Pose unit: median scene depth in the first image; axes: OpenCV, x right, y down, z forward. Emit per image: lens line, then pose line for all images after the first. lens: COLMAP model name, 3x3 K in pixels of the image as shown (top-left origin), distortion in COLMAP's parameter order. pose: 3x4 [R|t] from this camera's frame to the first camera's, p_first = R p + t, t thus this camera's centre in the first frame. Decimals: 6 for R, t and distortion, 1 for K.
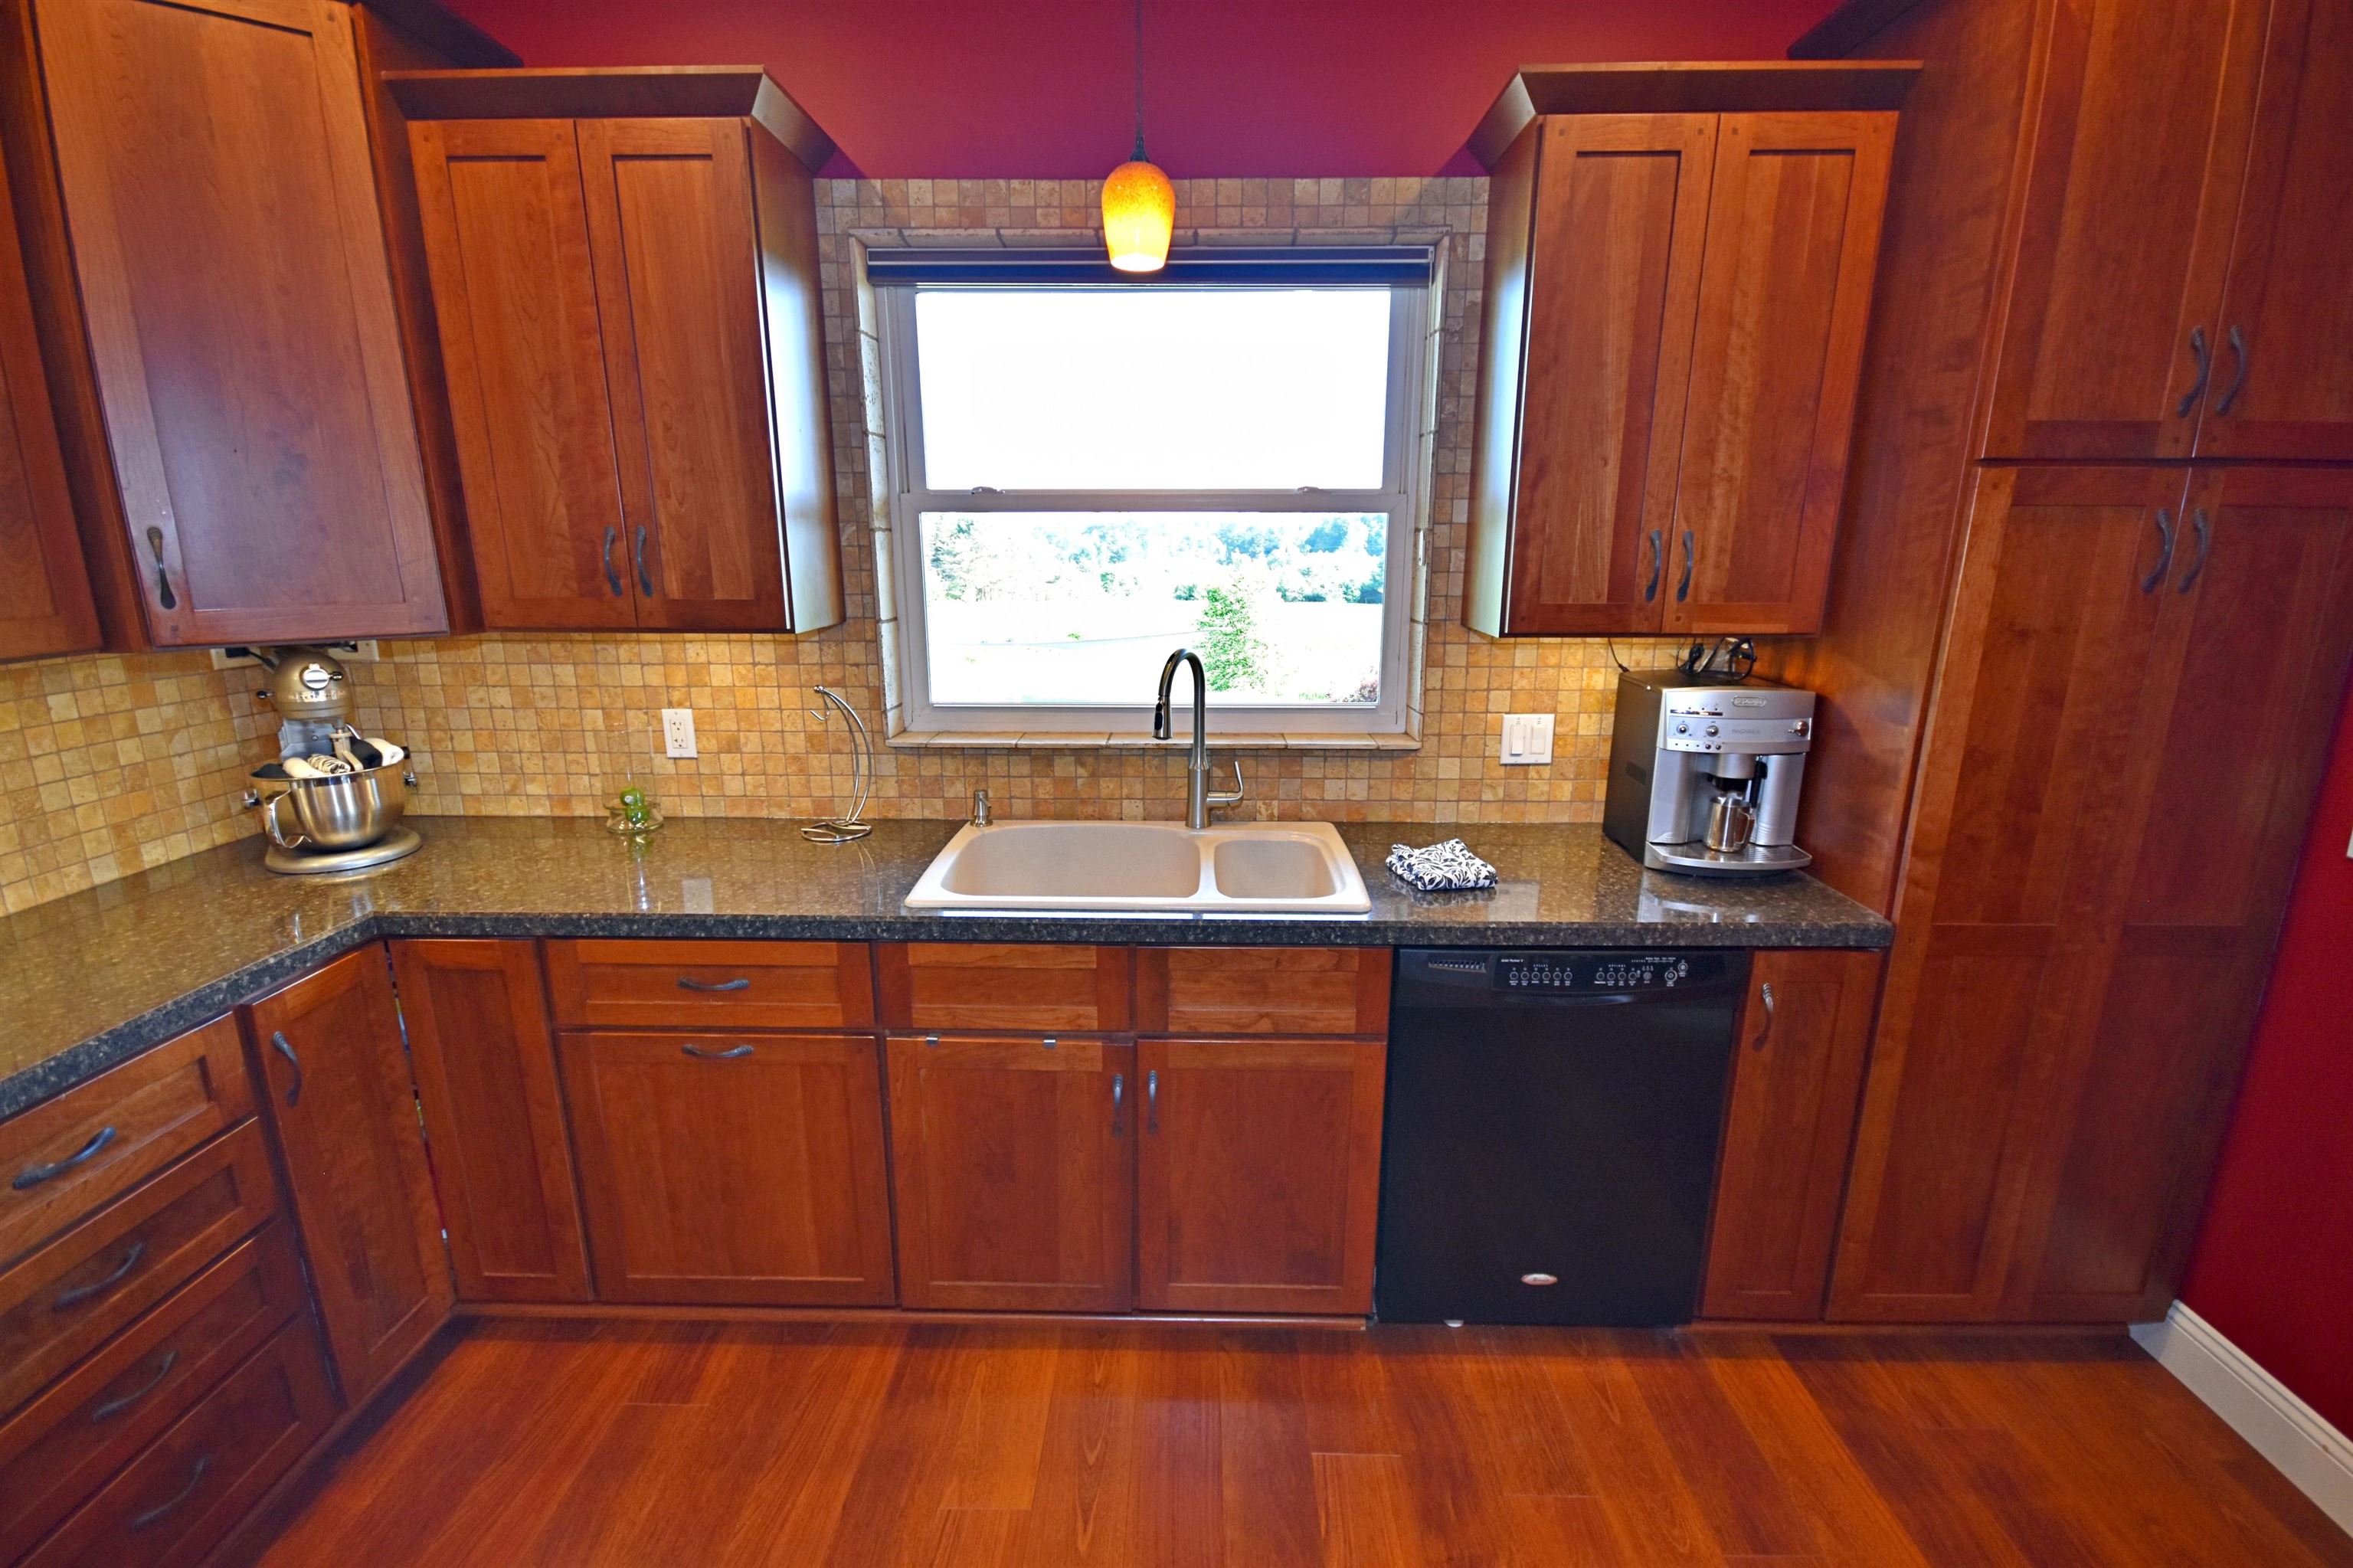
lens RADIAL K [[1029.9, 0, 1183.6], [0, 1029.9, 791.8], [0, 0, 1]] dist [0.014126, -0.013525]
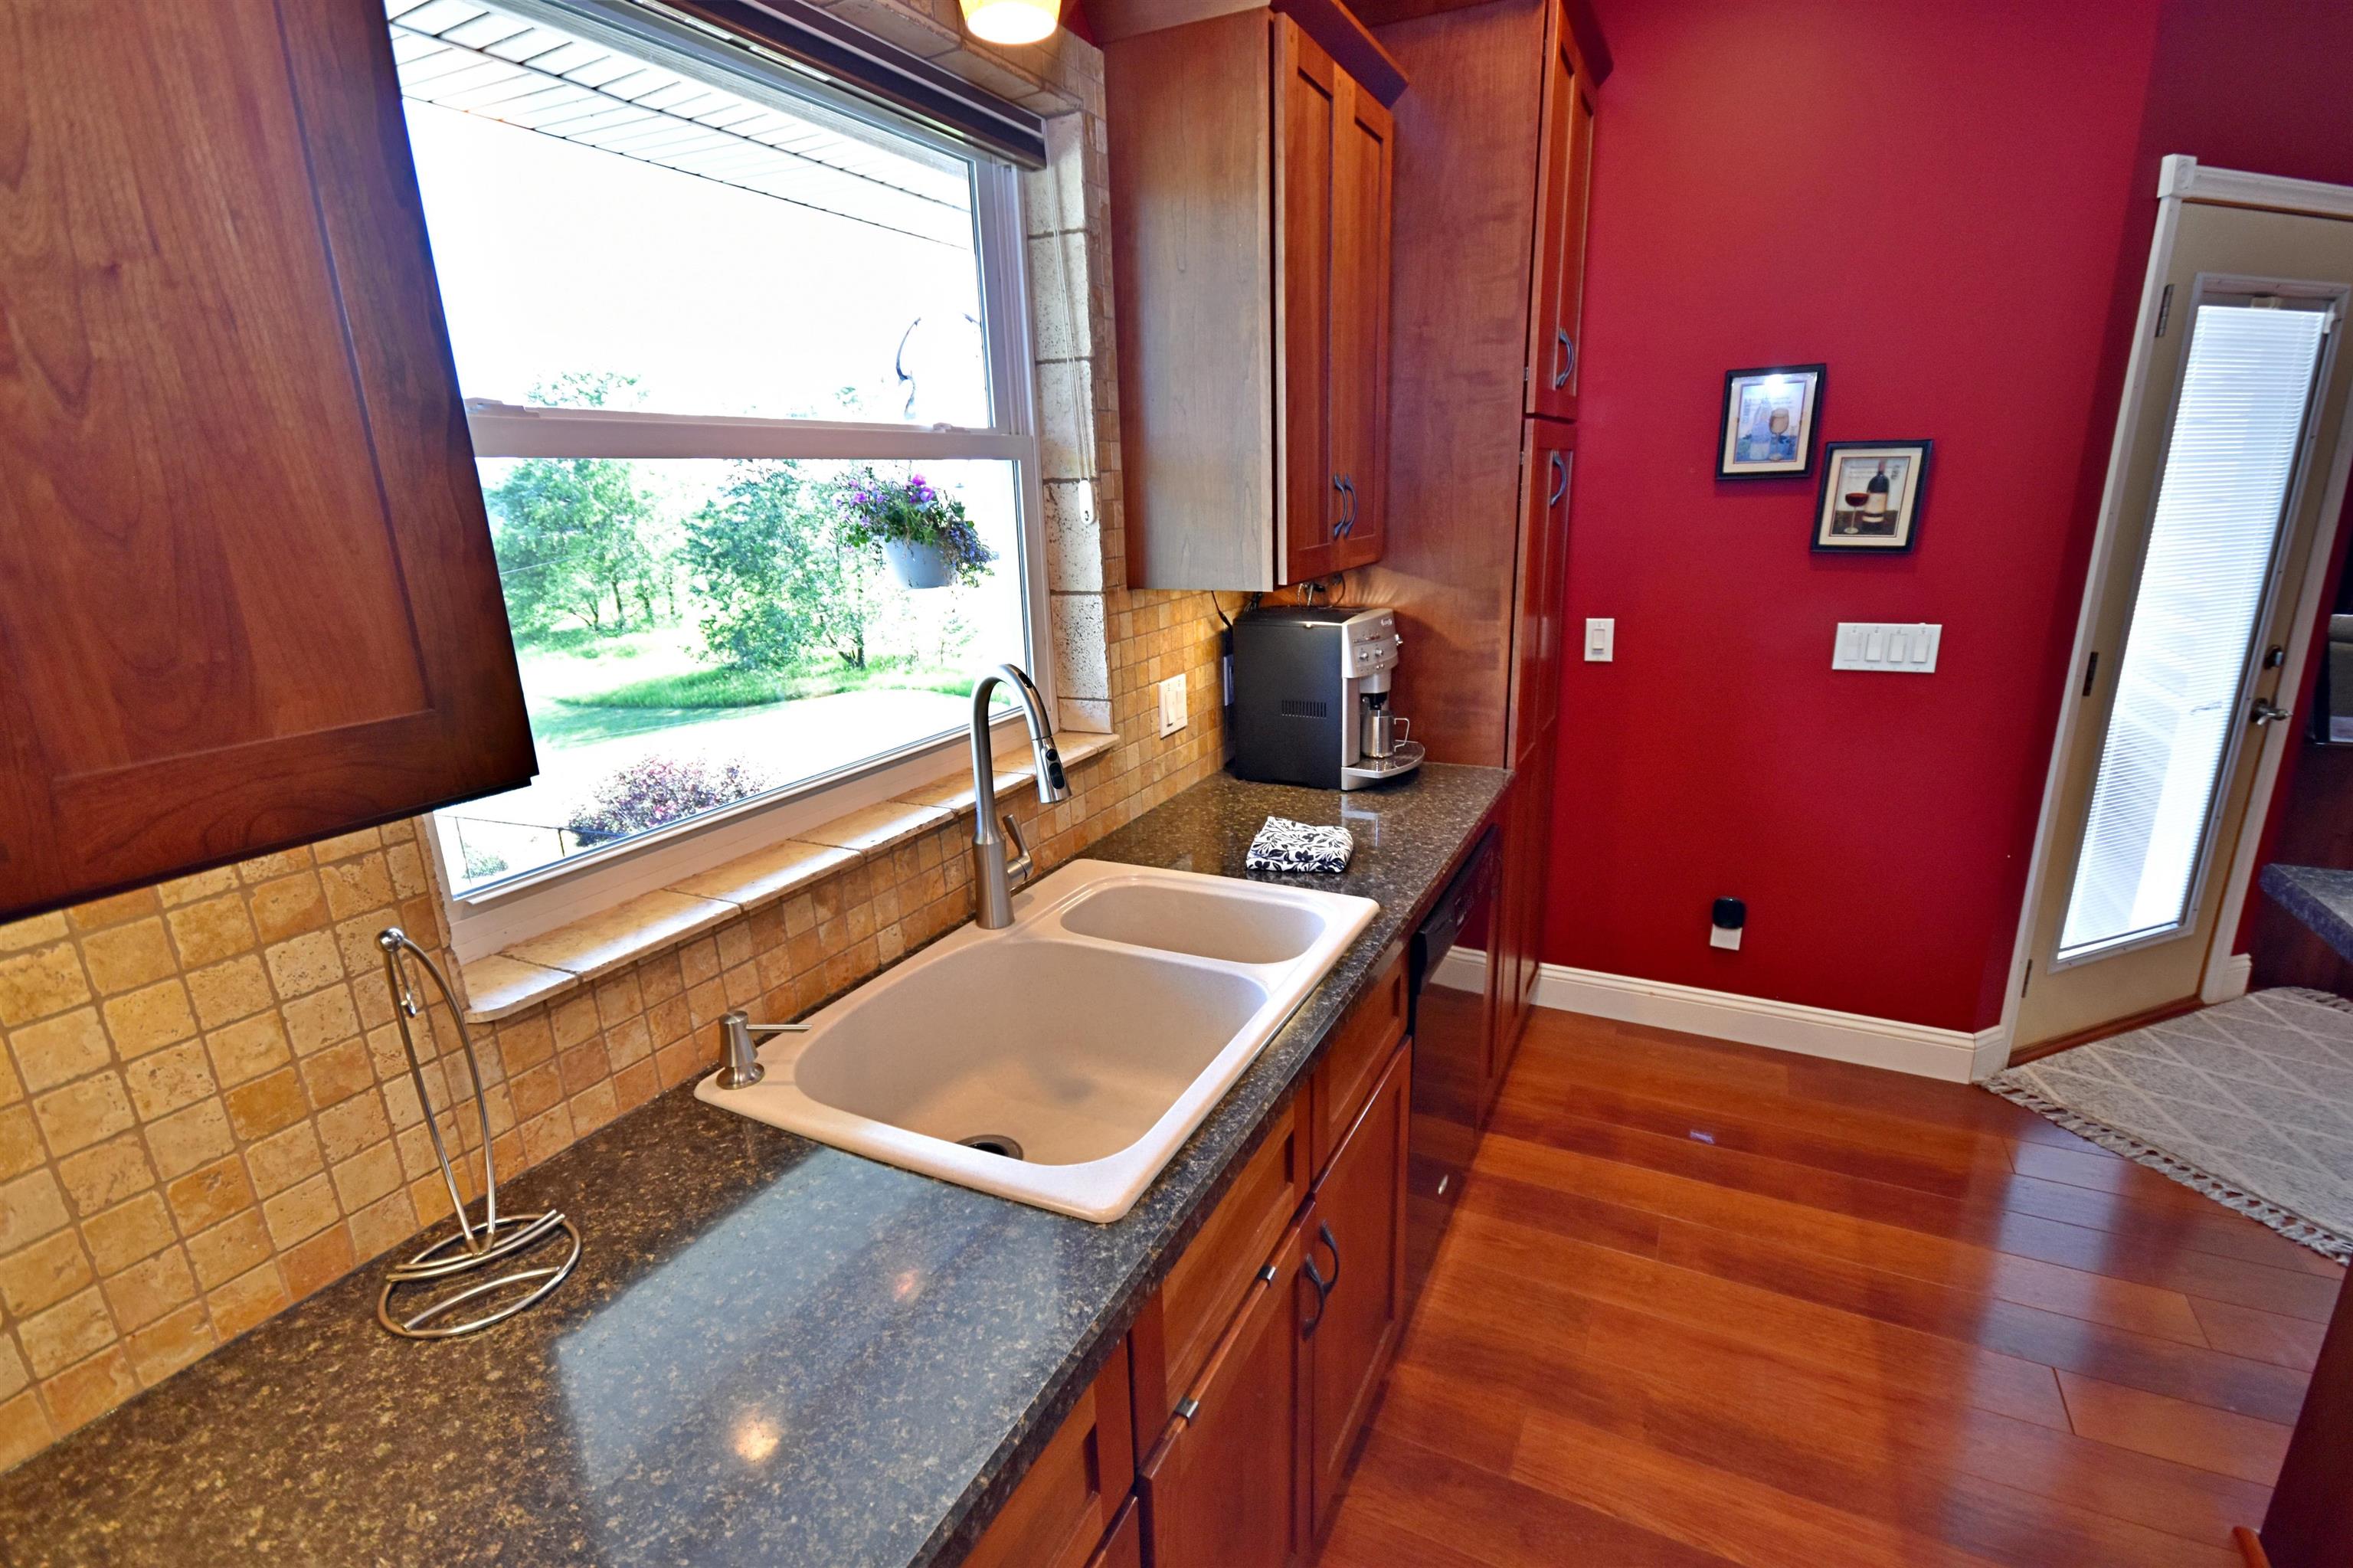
lens RADIAL K [[1088.4, 0, 1177.6], [0, 1088.4, 796.5], [0, 0, 1]] dist [0.012118, -0.008678]
pose [[0.424889, -0.265026, 0.865581, -0.619913], [0.249000, 0.953516, 0.169724, -0.160295], [-0.870327, 0.143416, 0.471130, 0.637635]]
